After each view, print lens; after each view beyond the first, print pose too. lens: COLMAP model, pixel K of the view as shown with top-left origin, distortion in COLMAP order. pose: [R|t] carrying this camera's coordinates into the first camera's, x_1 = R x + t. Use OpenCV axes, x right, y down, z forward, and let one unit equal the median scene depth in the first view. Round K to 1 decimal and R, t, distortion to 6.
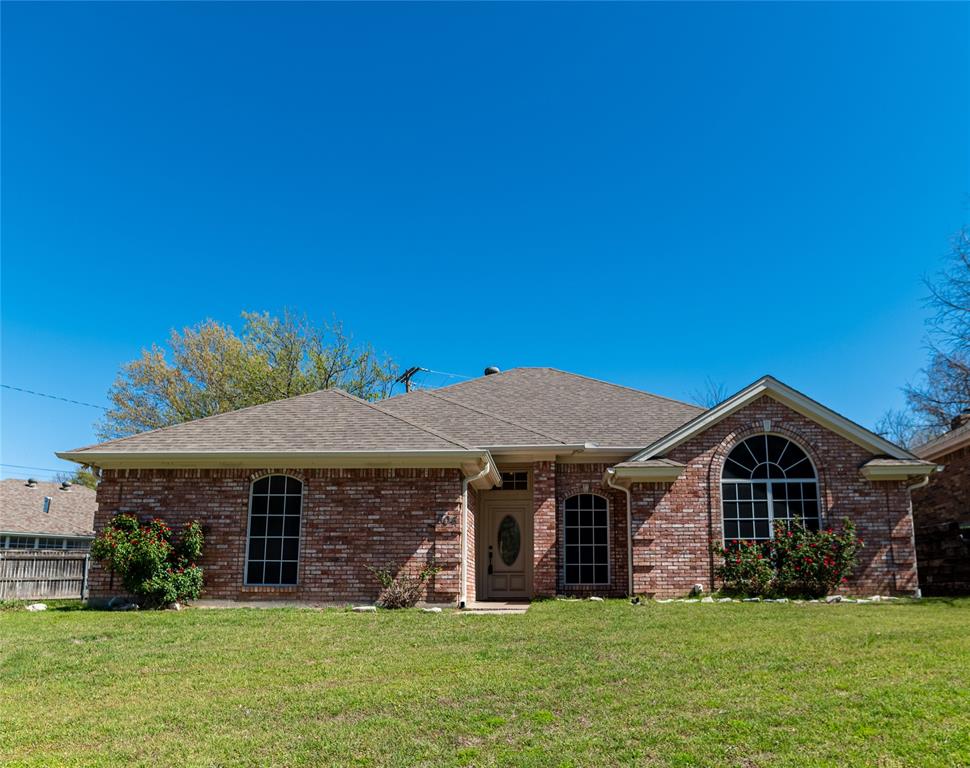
lens RADIAL K [[771.9, 0, 484.2], [0, 771.9, 384.4], [0, 0, 1]] dist [-0.049784, 0.015241]
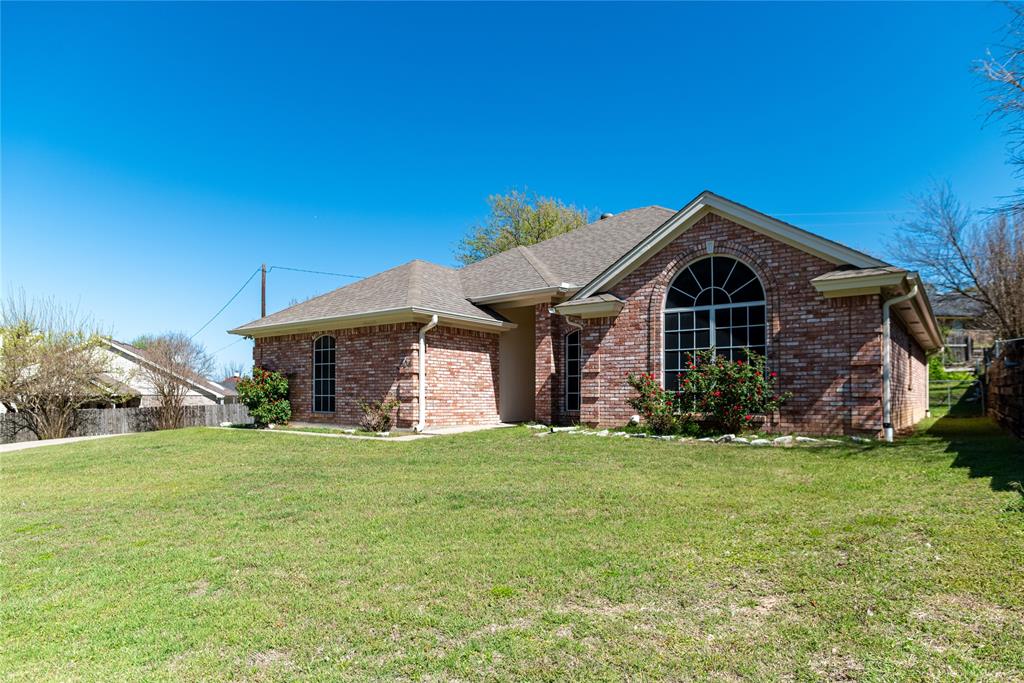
lens RADIAL K [[610.2, 0, 512.3], [0, 610.2, 344.2], [0, 0, 1]] dist [-0.038820, -0.000934]
pose [[0.820357, -0.049140, -0.569737, 0.599106], [0.153553, 0.978640, 0.136691, 0.033126], [0.550850, -0.199620, 0.810380, 0.272531]]
